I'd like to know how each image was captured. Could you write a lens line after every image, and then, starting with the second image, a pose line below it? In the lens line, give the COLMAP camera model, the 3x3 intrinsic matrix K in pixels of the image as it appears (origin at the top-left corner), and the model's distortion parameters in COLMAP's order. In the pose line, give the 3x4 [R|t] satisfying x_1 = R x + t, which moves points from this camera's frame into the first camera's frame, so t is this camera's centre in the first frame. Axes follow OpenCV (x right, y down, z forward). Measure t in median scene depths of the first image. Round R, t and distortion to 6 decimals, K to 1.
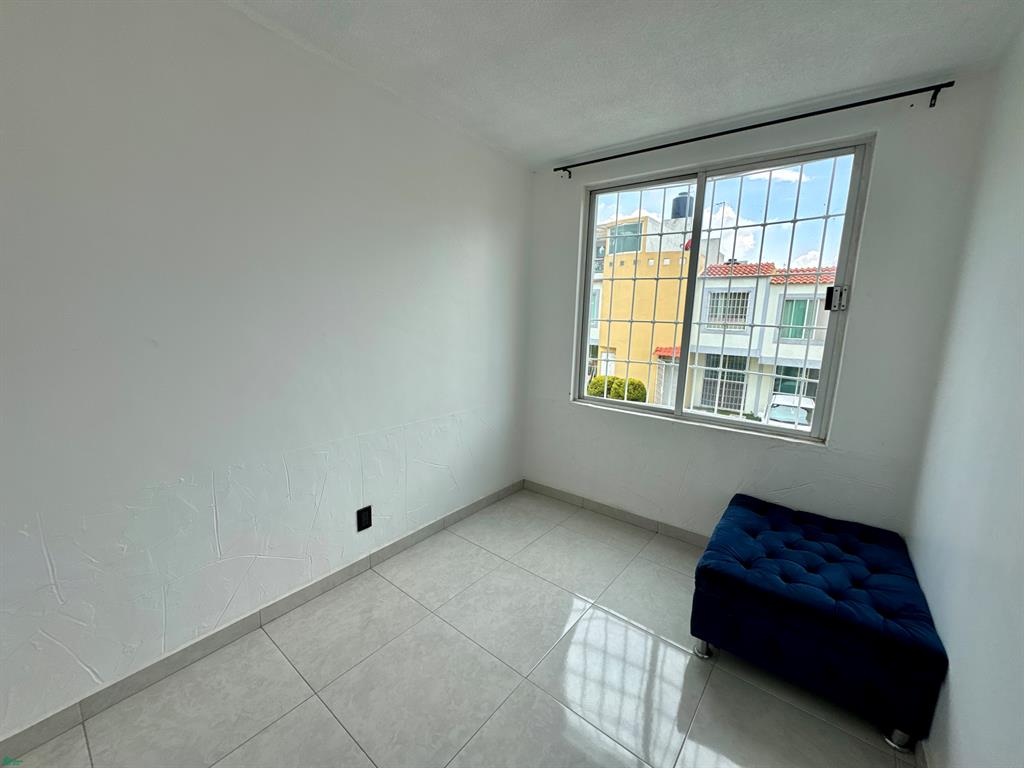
lens RADIAL K [[409.3, 0, 512.0], [0, 409.3, 384.0], [0, 0, 1]] dist [-0.002337, 0.000375]
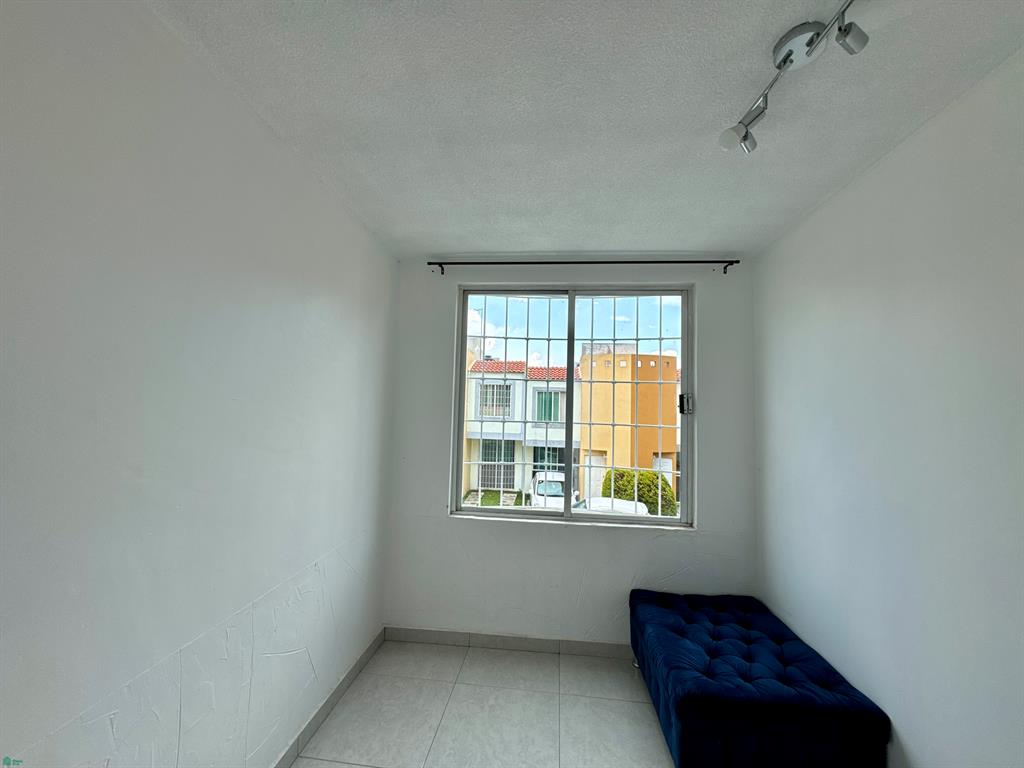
lens RADIAL K [[409.3, 0, 512.0], [0, 409.3, 384.0], [0, 0, 1]] dist [-0.002337, 0.000375]
pose [[0.847449, 0.025734, 0.530253, -0.242091], [0.086004, 0.978975, -0.184963, -0.067212], [-0.523864, 0.202350, 0.827418, 0.192448]]
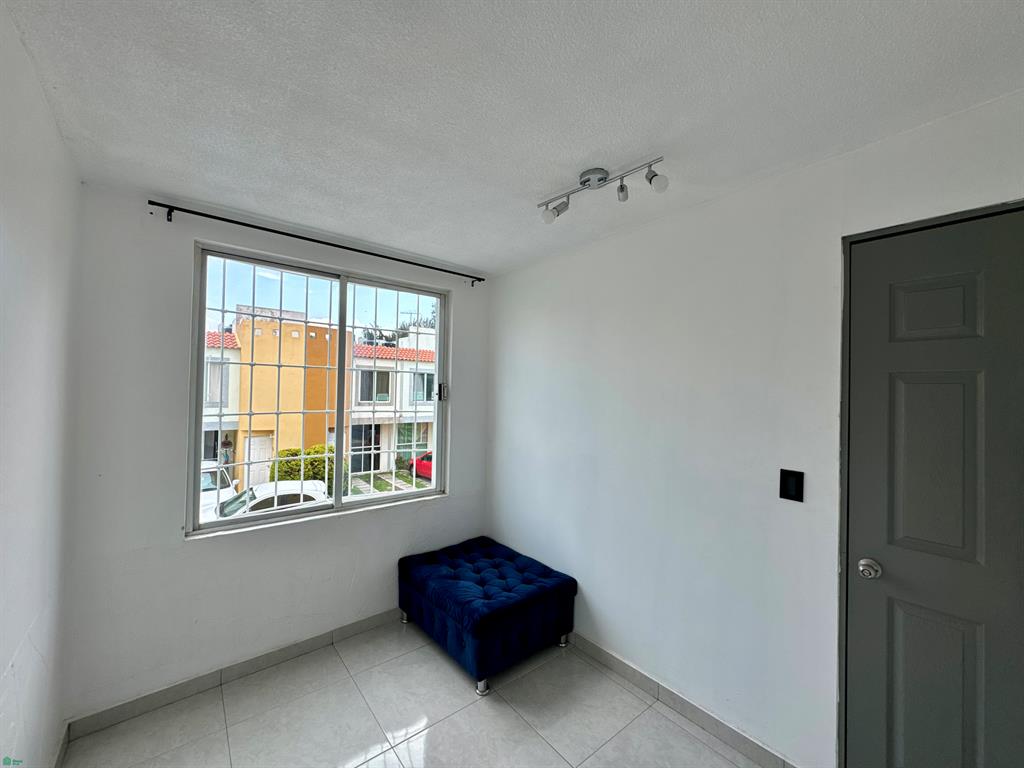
lens RADIAL K [[409.3, 0, 512.0], [0, 409.3, 384.0], [0, 0, 1]] dist [-0.002337, 0.000375]
pose [[0.217960, -0.012330, 0.975880, -0.458621], [0.147434, 0.988861, -0.020435, -0.136070], [-0.964757, 0.148332, 0.217350, 0.349040]]
